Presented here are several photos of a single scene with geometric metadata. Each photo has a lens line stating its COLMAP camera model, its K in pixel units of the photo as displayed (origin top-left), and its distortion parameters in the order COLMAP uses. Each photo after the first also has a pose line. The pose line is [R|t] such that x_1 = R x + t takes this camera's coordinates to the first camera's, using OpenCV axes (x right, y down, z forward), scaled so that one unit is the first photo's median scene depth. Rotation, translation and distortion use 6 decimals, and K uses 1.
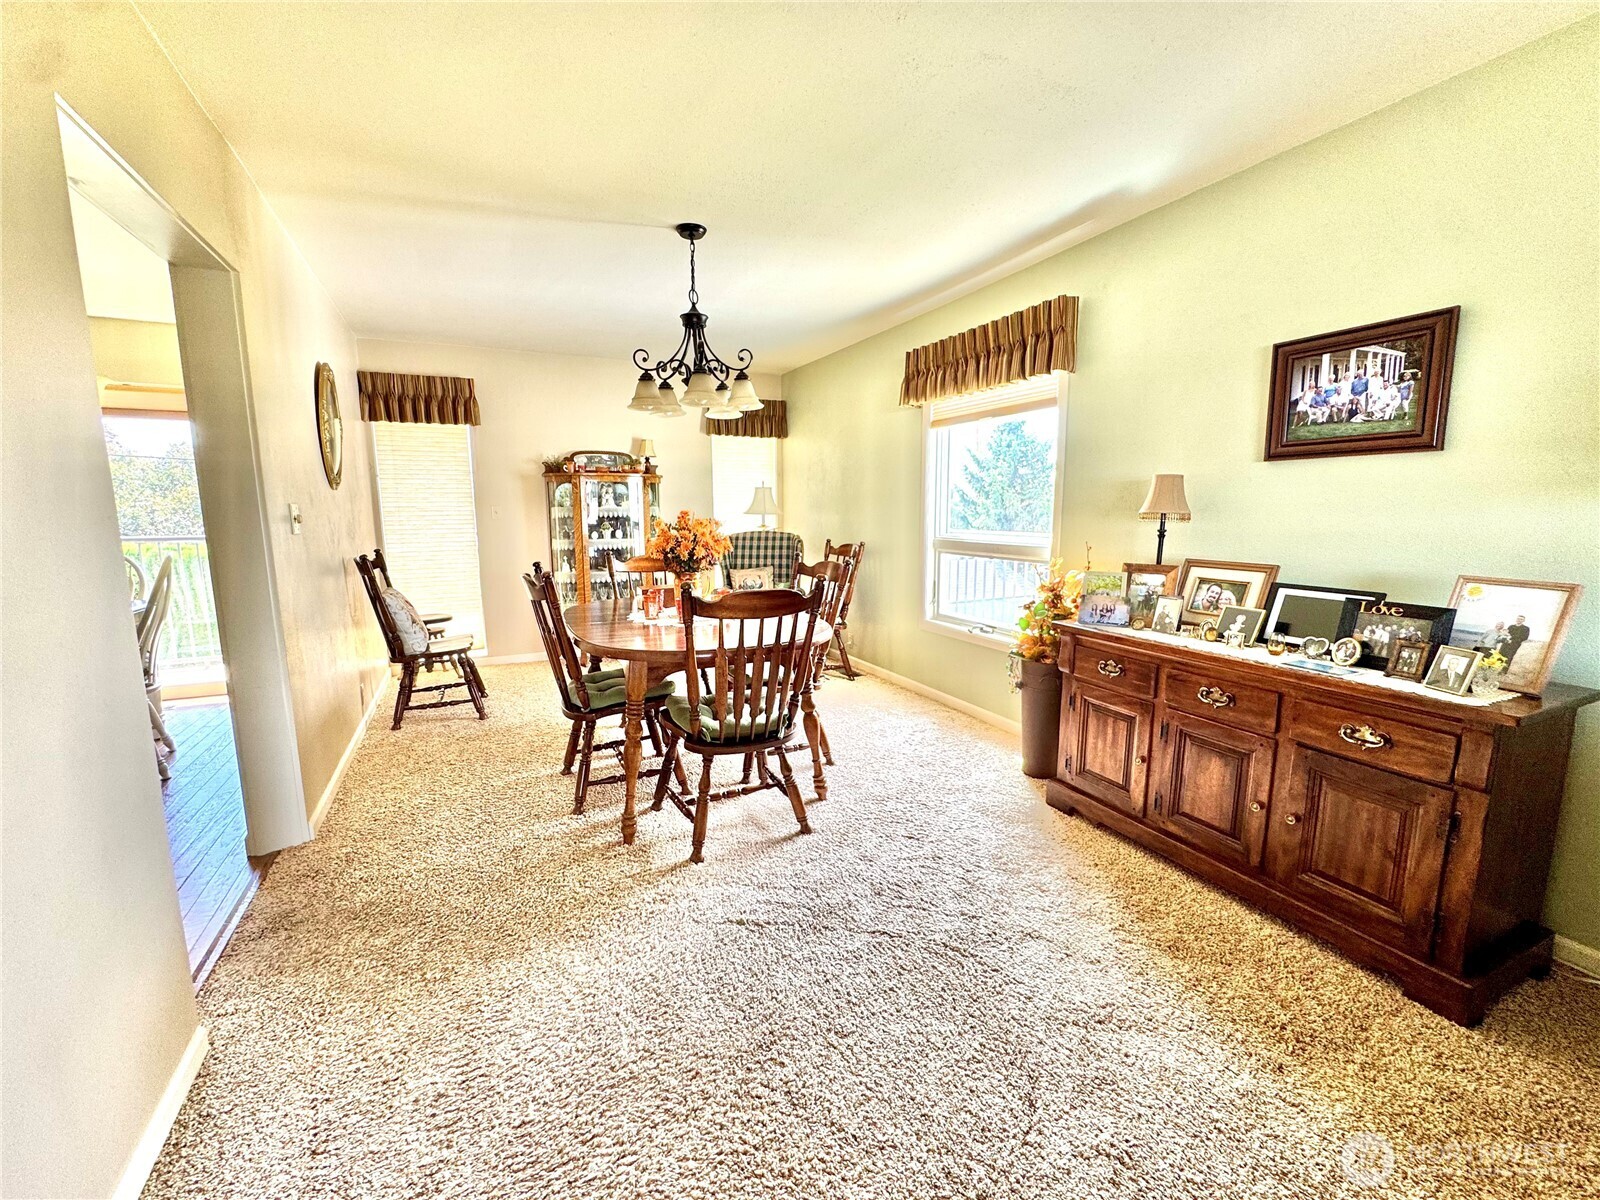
lens RADIAL K [[639.1, 0, 802.9], [0, 639.1, 602.6], [0, 0, 1]] dist [-0.002720, -0.000195]
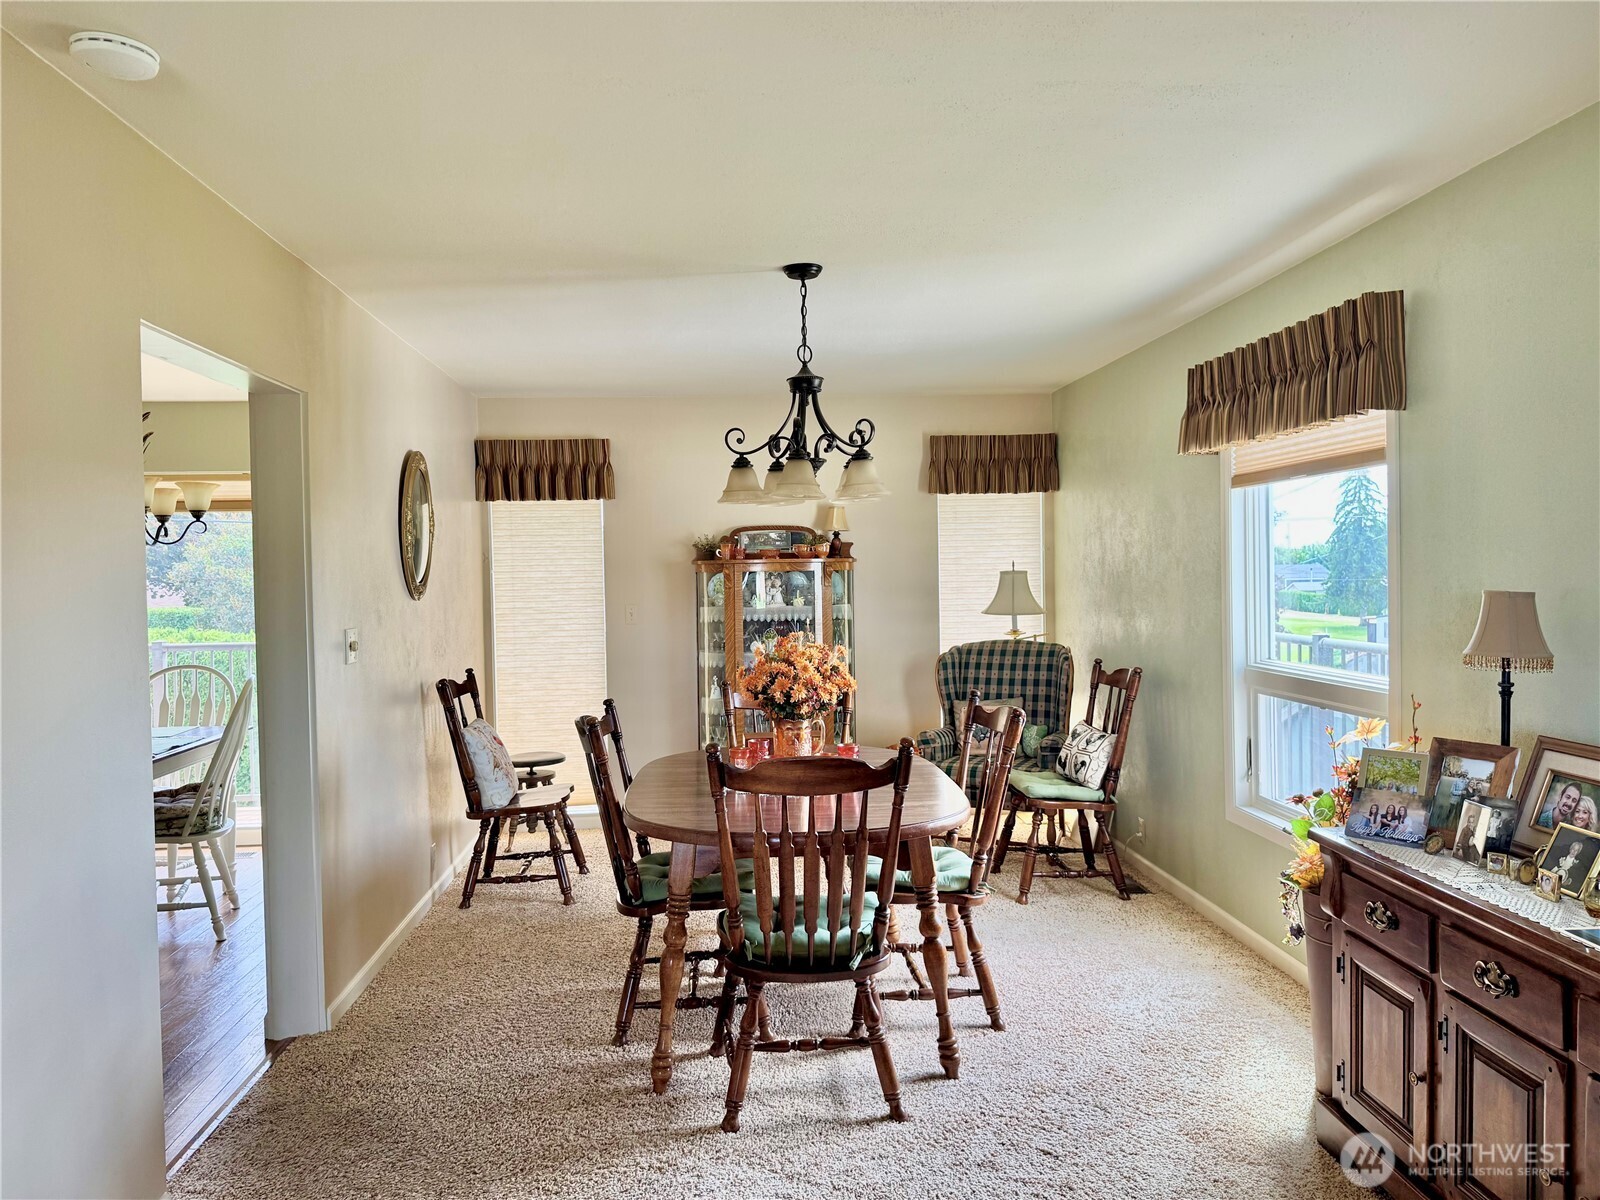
lens RADIAL K [[1127.6, 0, 824.3], [0, 1127.6, 596.2], [0, 0, 1]] dist [0.103781, -0.162998]
pose [[0.930536, -0.002969, -0.366189, 0.286171], [-0.040646, 0.992951, -0.111337, -0.039664], [0.363938, 0.118487, 0.923856, -0.162342]]
